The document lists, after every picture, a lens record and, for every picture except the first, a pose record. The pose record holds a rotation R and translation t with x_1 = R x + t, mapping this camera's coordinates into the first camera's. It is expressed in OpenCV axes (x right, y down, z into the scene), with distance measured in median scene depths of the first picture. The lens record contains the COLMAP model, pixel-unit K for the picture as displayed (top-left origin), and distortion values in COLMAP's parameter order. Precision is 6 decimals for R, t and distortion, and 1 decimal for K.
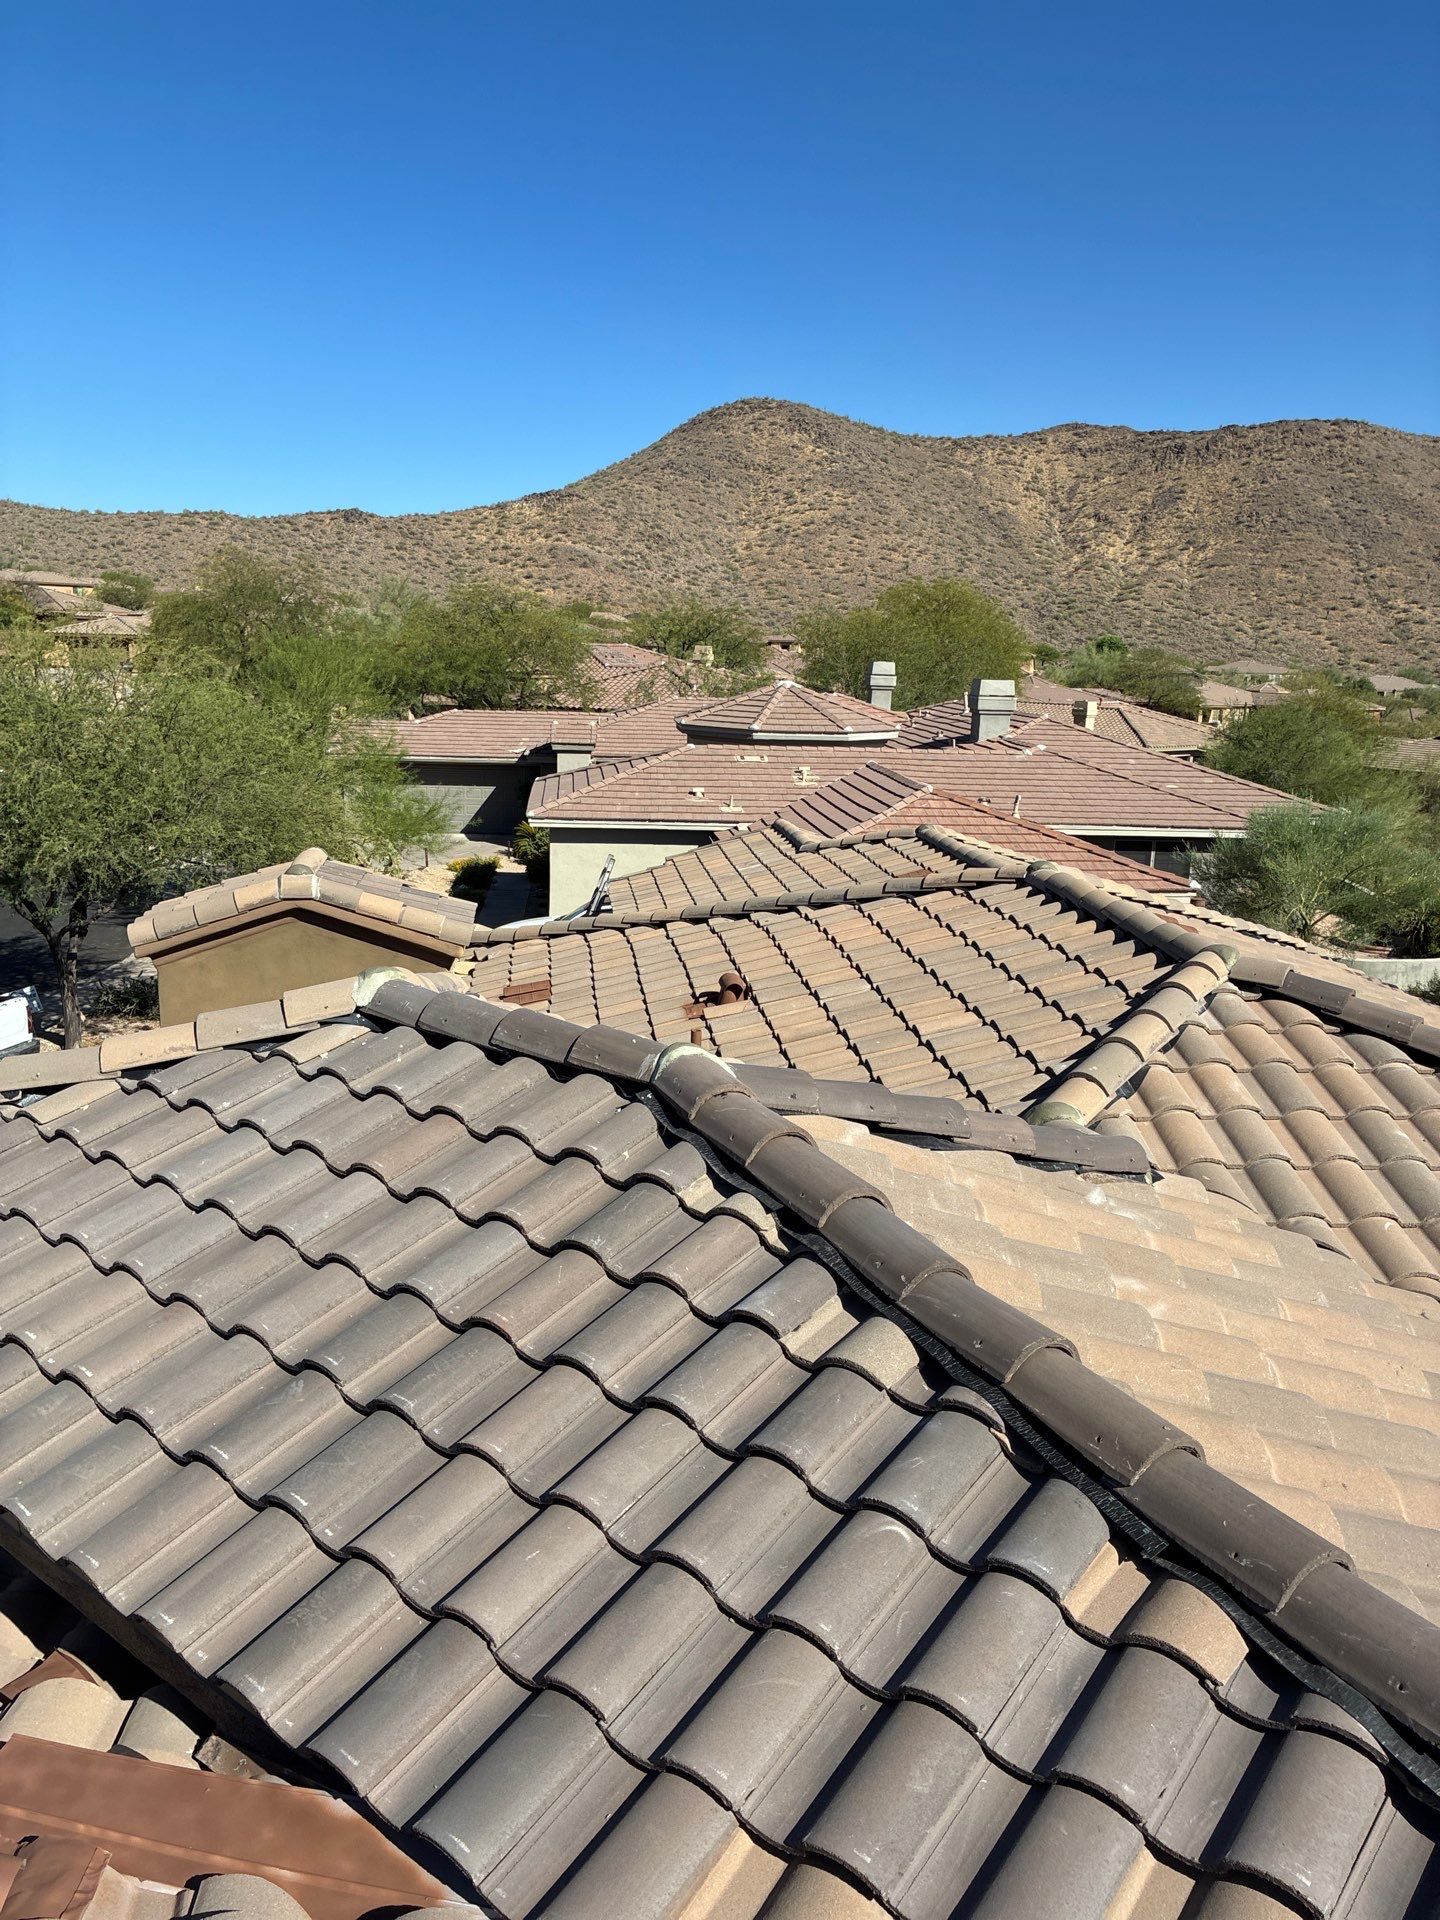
lens RADIAL K [[1474.8, 0, 724.4], [0, 1474.8, 946.9], [0, 0, 1]] dist [0.048320, -0.062448]
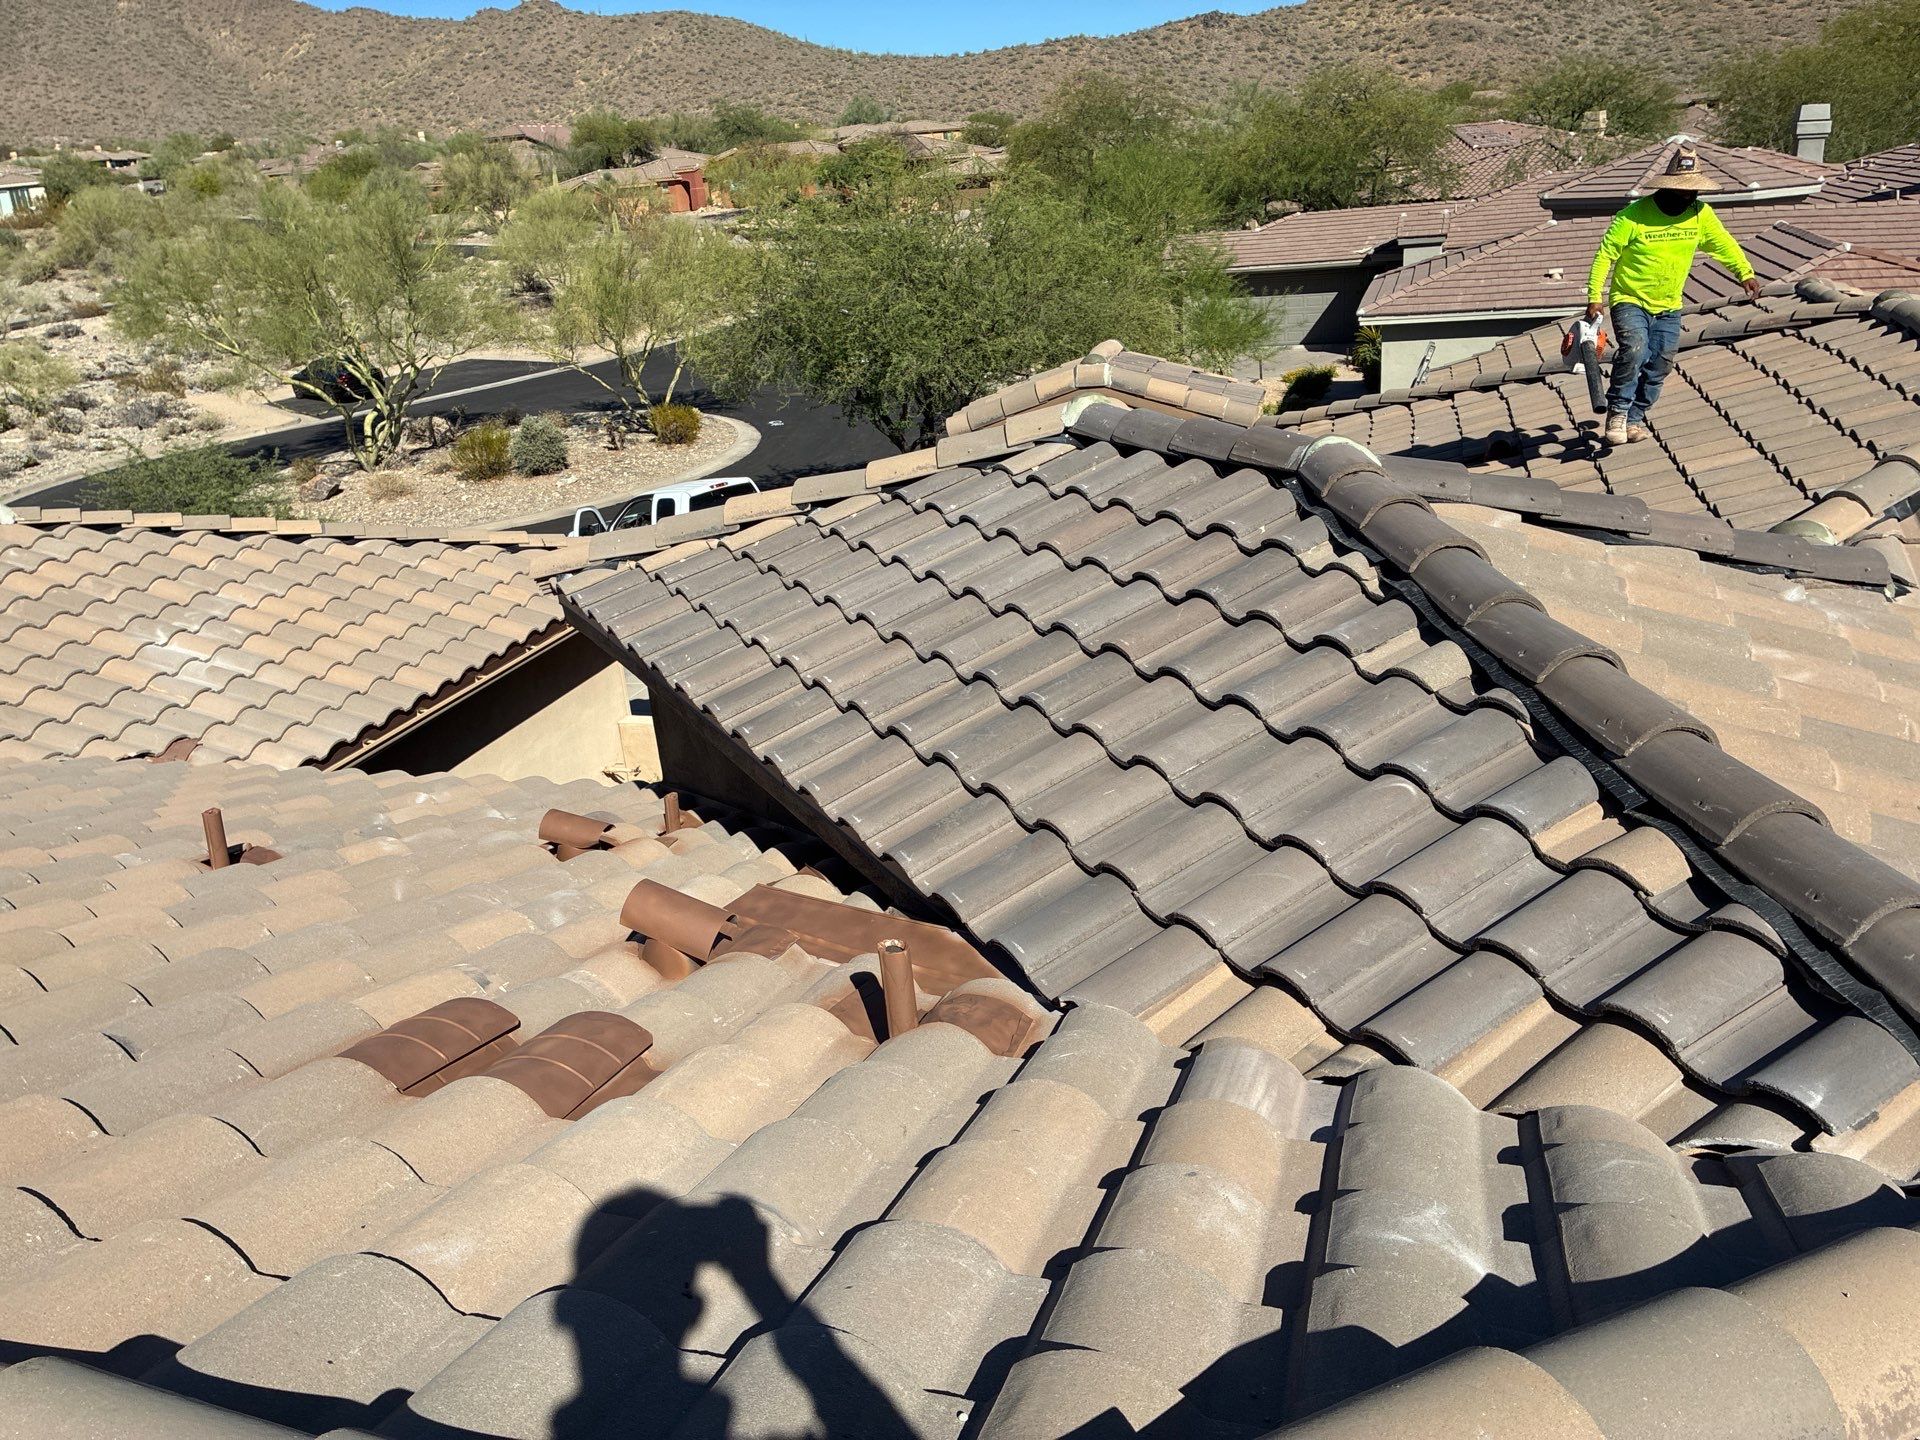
lens RADIAL K [[1474.8, 0, 960.4], [0, 1474.8, 735.5], [0, 0, 1]] dist [0.048320, -0.062448]
pose [[0.915811, 0.041445, -0.399464, 0.155483], [0.027178, 0.985985, 0.164605, 0.091235], [0.400688, -0.161604, 0.901850, -0.110698]]
